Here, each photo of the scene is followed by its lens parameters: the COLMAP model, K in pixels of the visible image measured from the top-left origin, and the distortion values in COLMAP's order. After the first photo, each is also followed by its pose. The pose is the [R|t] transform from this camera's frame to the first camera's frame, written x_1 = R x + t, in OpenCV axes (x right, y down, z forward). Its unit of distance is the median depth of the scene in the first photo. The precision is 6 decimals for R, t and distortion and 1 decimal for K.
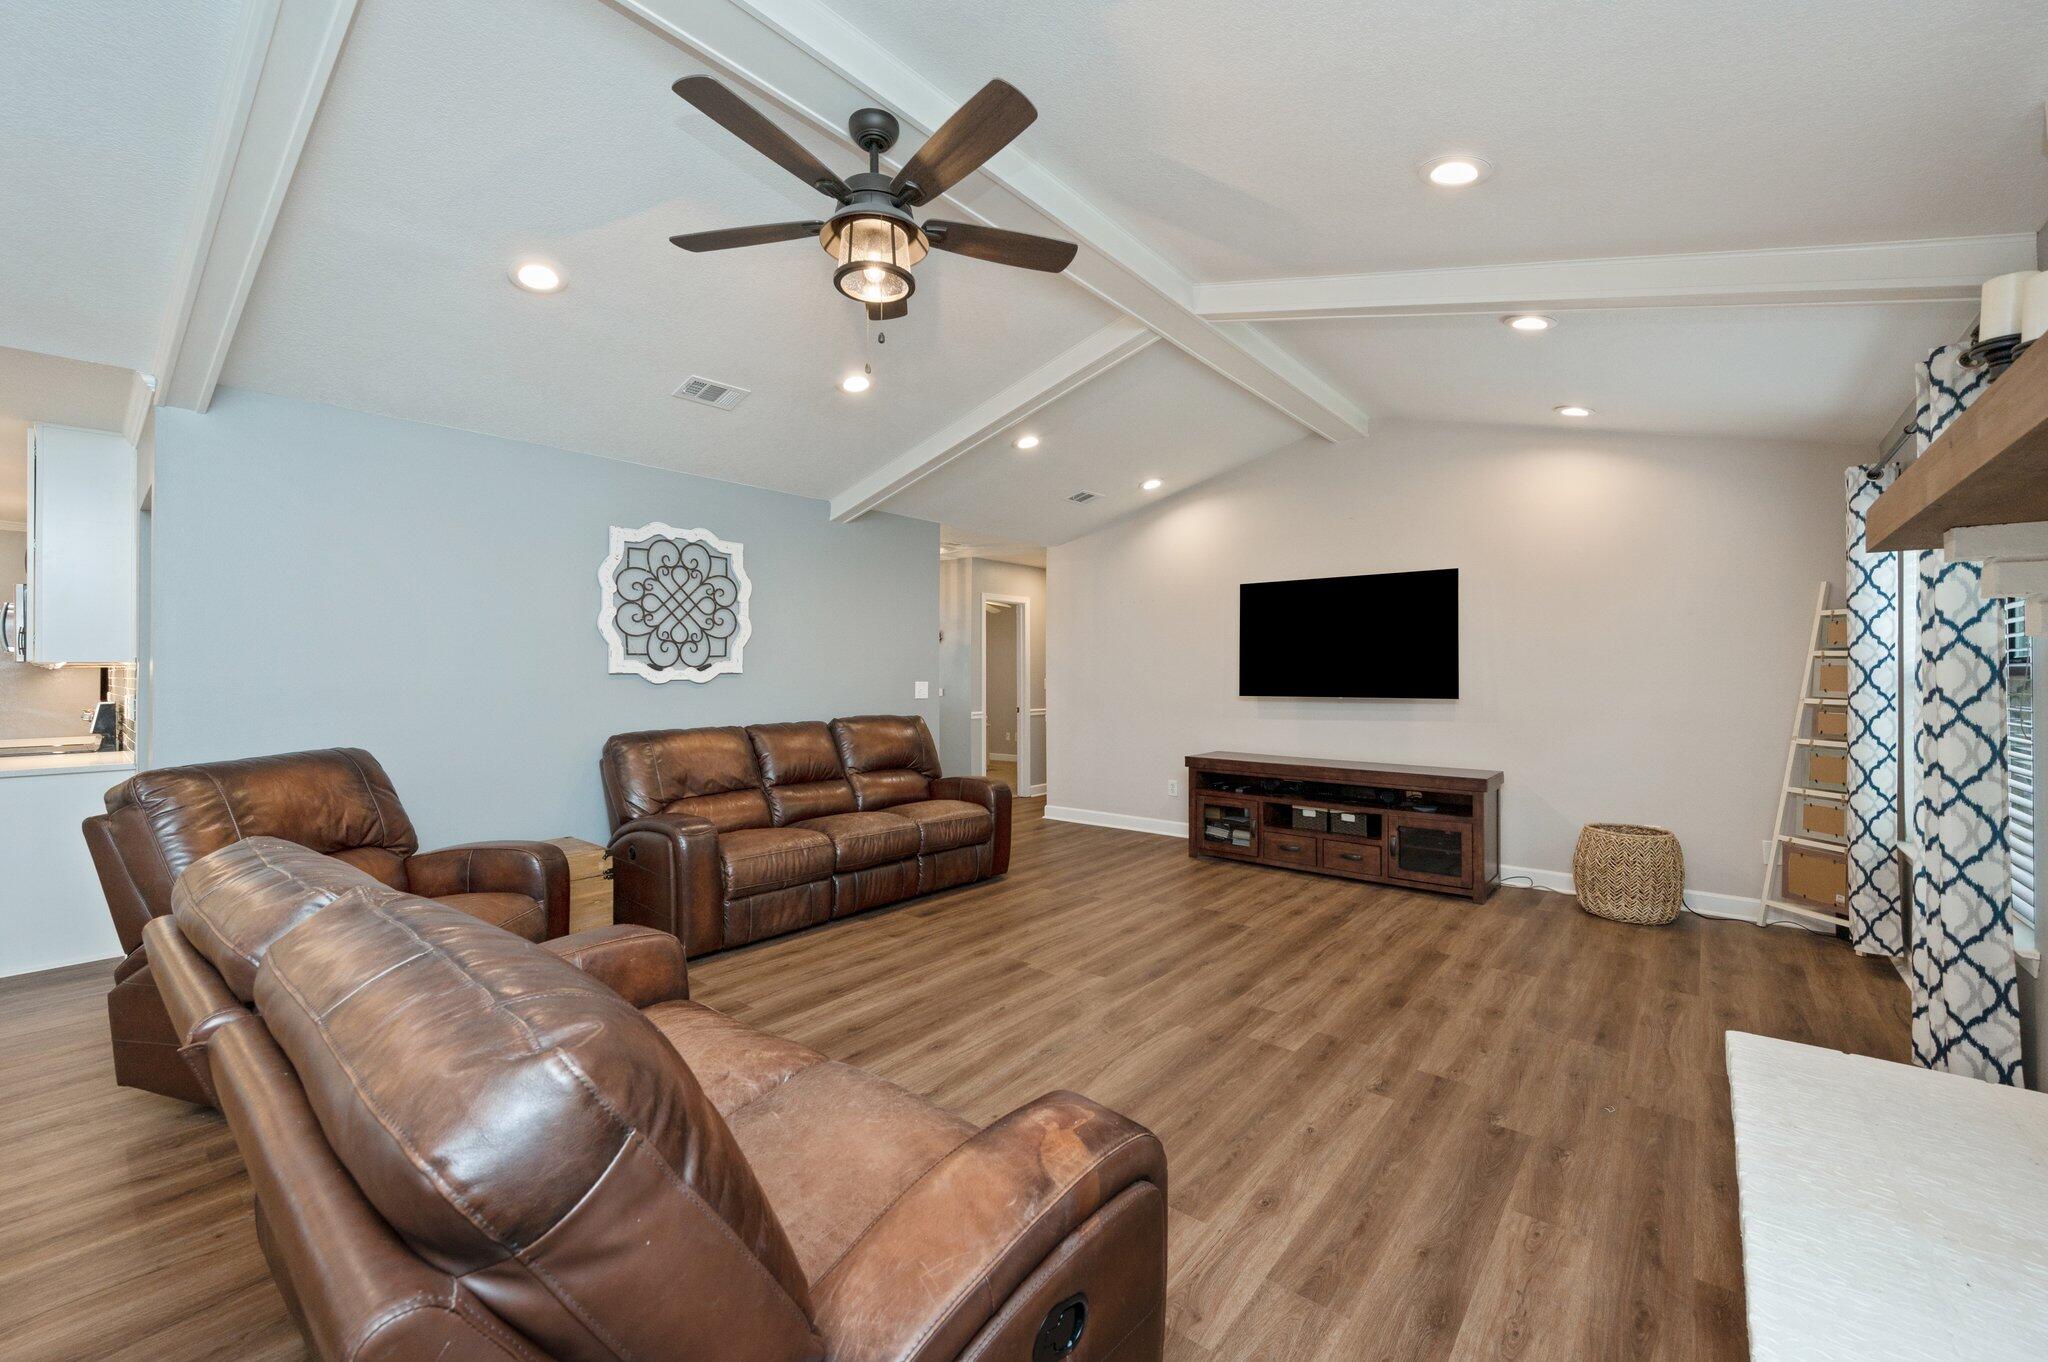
lens RADIAL K [[816.0, 0, 1043.9], [0, 816.0, 669.4], [0, 0, 1]] dist [-0.001865, 0.000034]
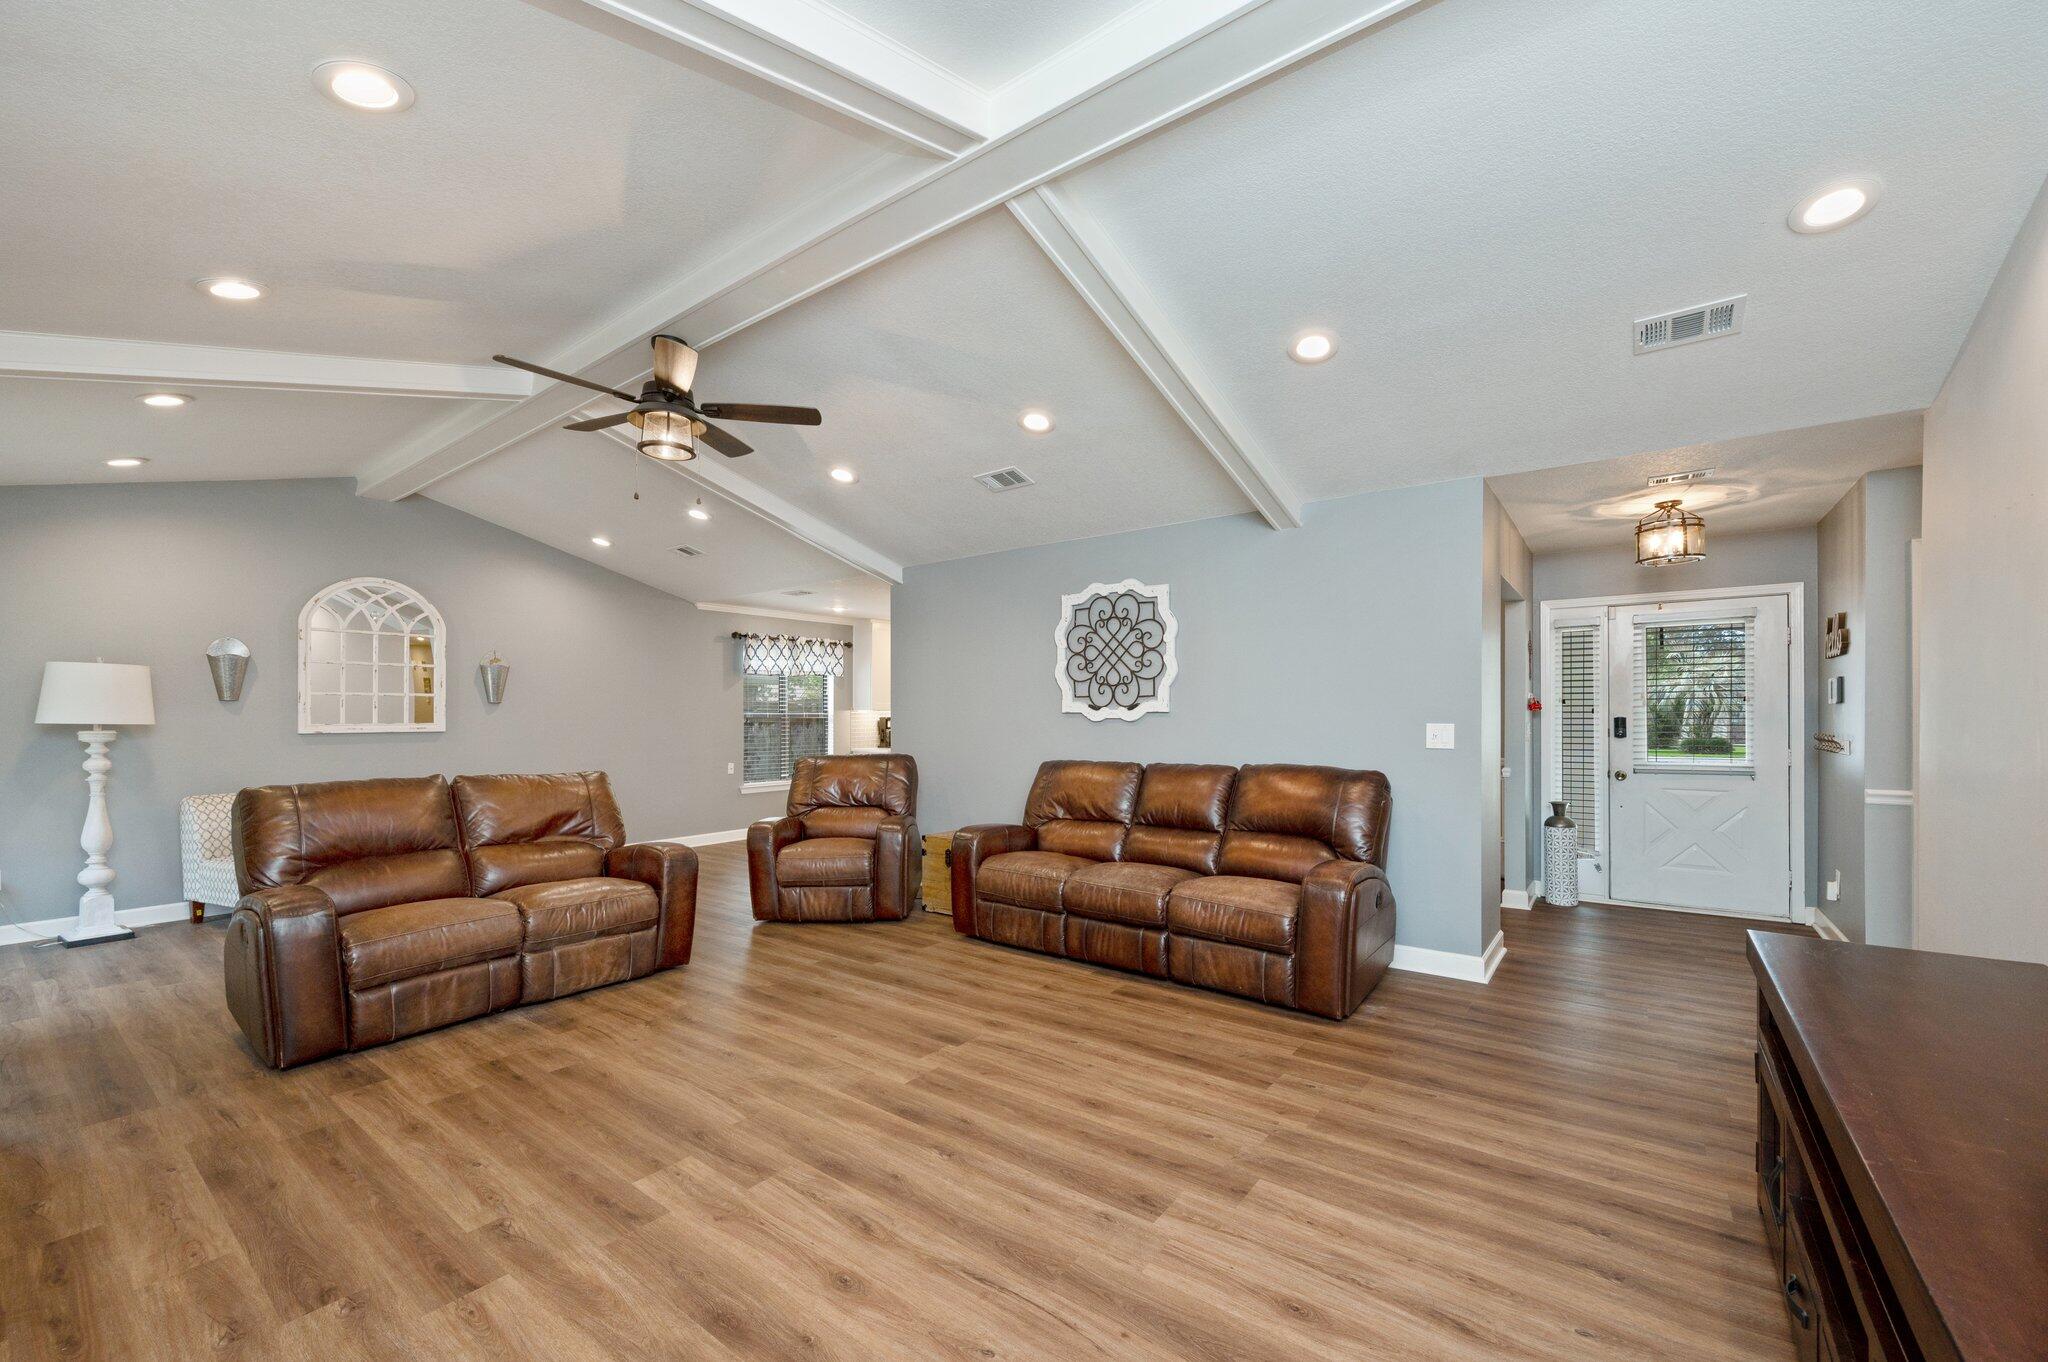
lens RADIAL K [[816.0, 0, 1000.8], [0, 816.0, 717.0], [0, 0, 1]] dist [-0.001865, 0.000034]
pose [[0.022499, 0.002305, -0.999744, 0.703049], [0.007262, 0.999971, 0.002469, 0.007491], [0.999720, -0.007316, 0.022481, 0.850088]]
